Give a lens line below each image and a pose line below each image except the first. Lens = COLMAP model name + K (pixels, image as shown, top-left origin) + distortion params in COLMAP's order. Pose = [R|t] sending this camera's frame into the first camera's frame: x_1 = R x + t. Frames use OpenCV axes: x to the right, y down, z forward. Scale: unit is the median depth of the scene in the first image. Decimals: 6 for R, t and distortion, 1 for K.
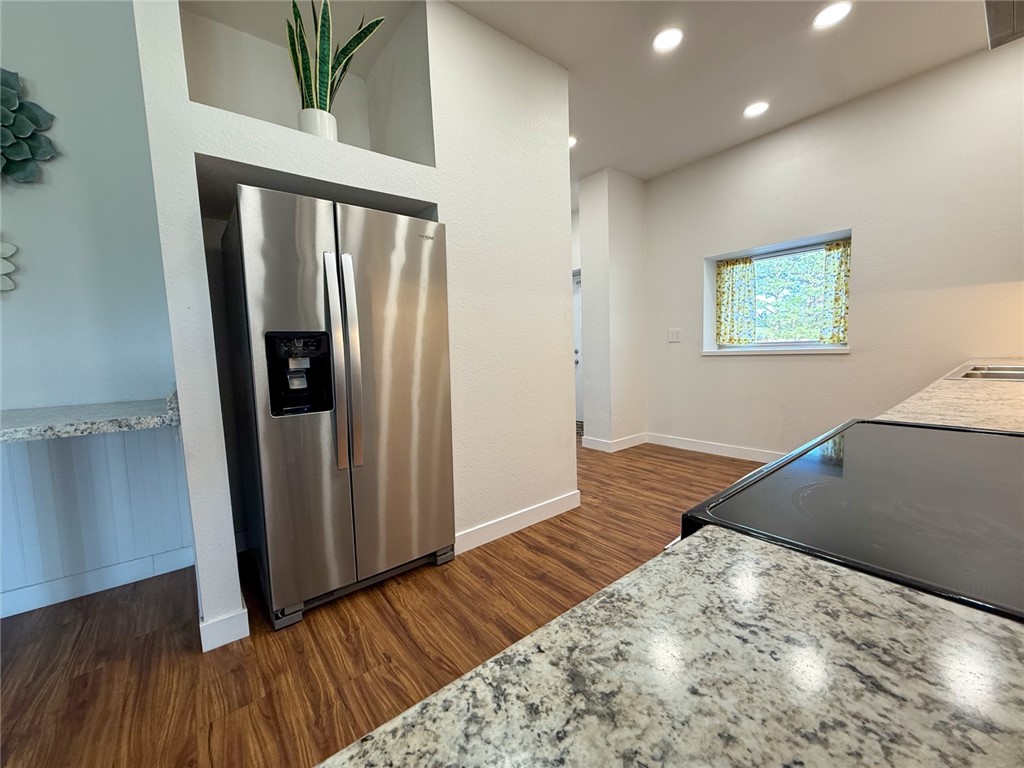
lens RADIAL K [[409.0, 0, 510.0], [0, 409.0, 383.5], [0, 0, 1]] dist [-0.003176, 0.000583]
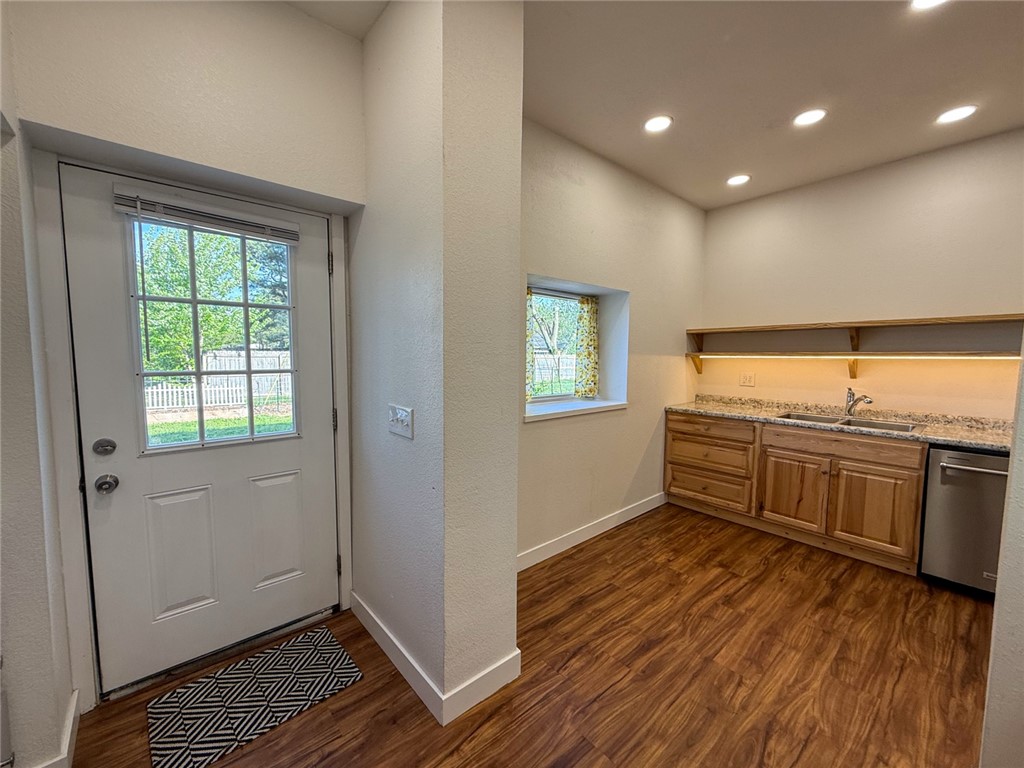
lens RADIAL K [[409.0, 0, 506.0], [0, 409.0, 382.2], [0, 0, 1]] dist [-0.003176, 0.000583]
pose [[-0.028029, -0.033764, 0.999037, -0.231041], [0.084846, 0.995742, 0.036033, -0.207132], [-0.996000, 0.085775, -0.025045, 1.348852]]
